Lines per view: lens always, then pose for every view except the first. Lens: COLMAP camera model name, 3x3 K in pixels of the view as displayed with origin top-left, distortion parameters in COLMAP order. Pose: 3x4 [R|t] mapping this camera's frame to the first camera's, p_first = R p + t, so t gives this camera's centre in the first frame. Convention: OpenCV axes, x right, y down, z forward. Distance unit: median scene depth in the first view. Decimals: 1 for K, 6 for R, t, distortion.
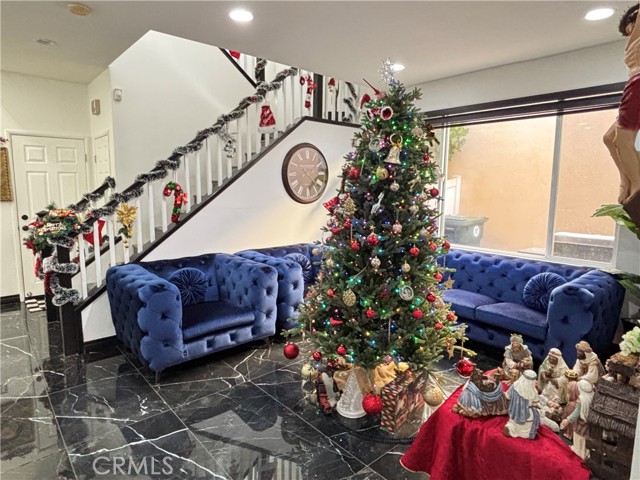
lens RADIAL K [[385.0, 0, 319.3], [0, 385.0, 235.0], [0, 0, 1]] dist [0.005024, -0.000526]
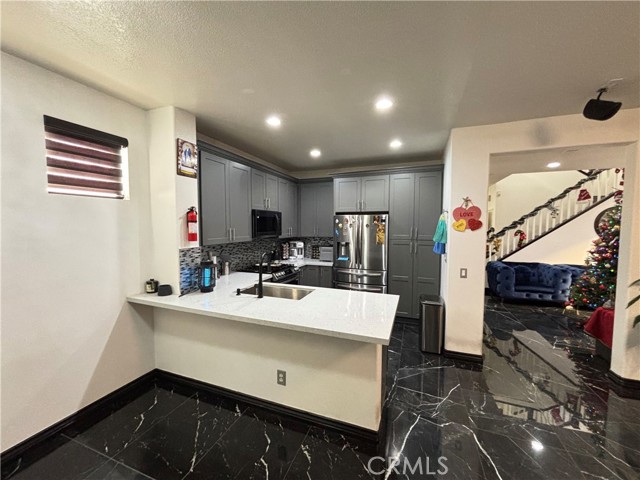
lens RADIAL K [[256.7, 0, 319.6], [0, 256.7, 237.5], [0, 0, 1]] dist [-0.003203, 0.002317]
pose [[0.462175, 0.036594, -0.886034, 0.529845], [-0.111063, 0.993670, -0.016894, 0.084762], [0.879807, 0.106214, 0.463313, -0.952586]]
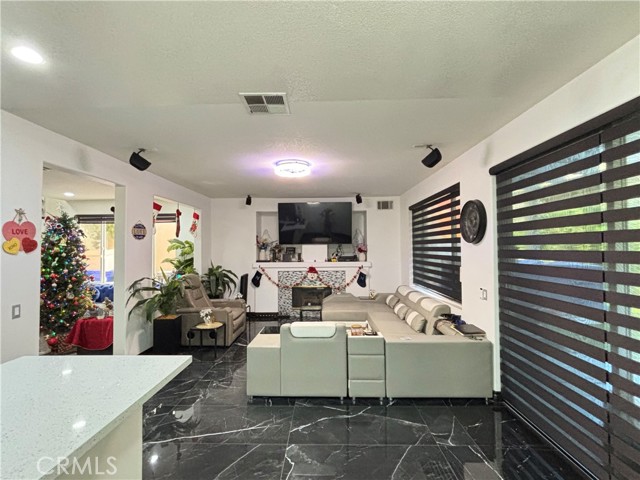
lens RADIAL K [[303.6, 0, 319.9], [0, 303.6, 239.7], [0, 0, 1]] dist [-0.004201, 0.000421]
pose [[0.672742, 0.001023, 0.739876, -0.109753], [0.107097, 0.989333, -0.098747, 0.117025], [-0.732085, 0.145669, 0.665456, -1.202368]]
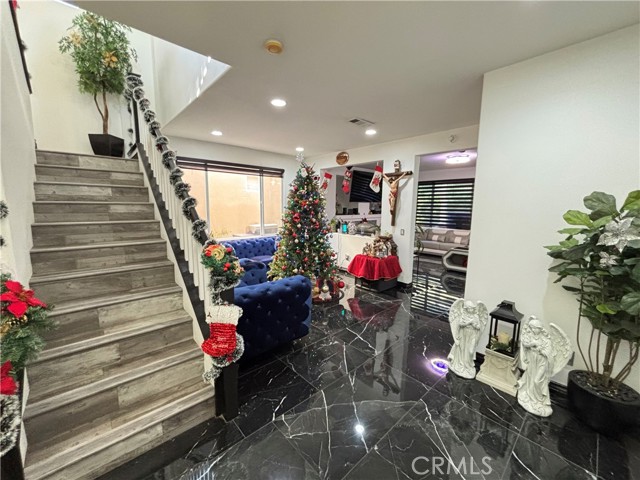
lens RADIAL K [[256.7, 0, 320.3], [0, 256.7, 241.1], [0, 0, 1]] dist [-0.003203, 0.002317]
pose [[-0.017909, -0.143944, 0.989424, -1.205610], [0.116404, 0.982553, 0.145052, -0.112115], [-0.993040, 0.117770, -0.000841, 0.784185]]
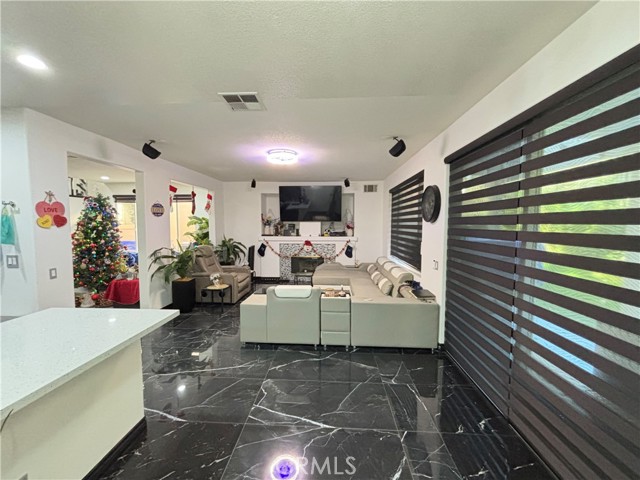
lens RADIAL K [[256.7, 0, 319.8], [0, 256.7, 239.2], [0, 0, 1]] dist [-0.003203, 0.002317]
pose [[0.696084, -0.055096, 0.715843, -0.043766], [0.095022, 0.995350, -0.015790, 0.124303], [-0.711644, 0.079012, 0.698083, -1.297721]]
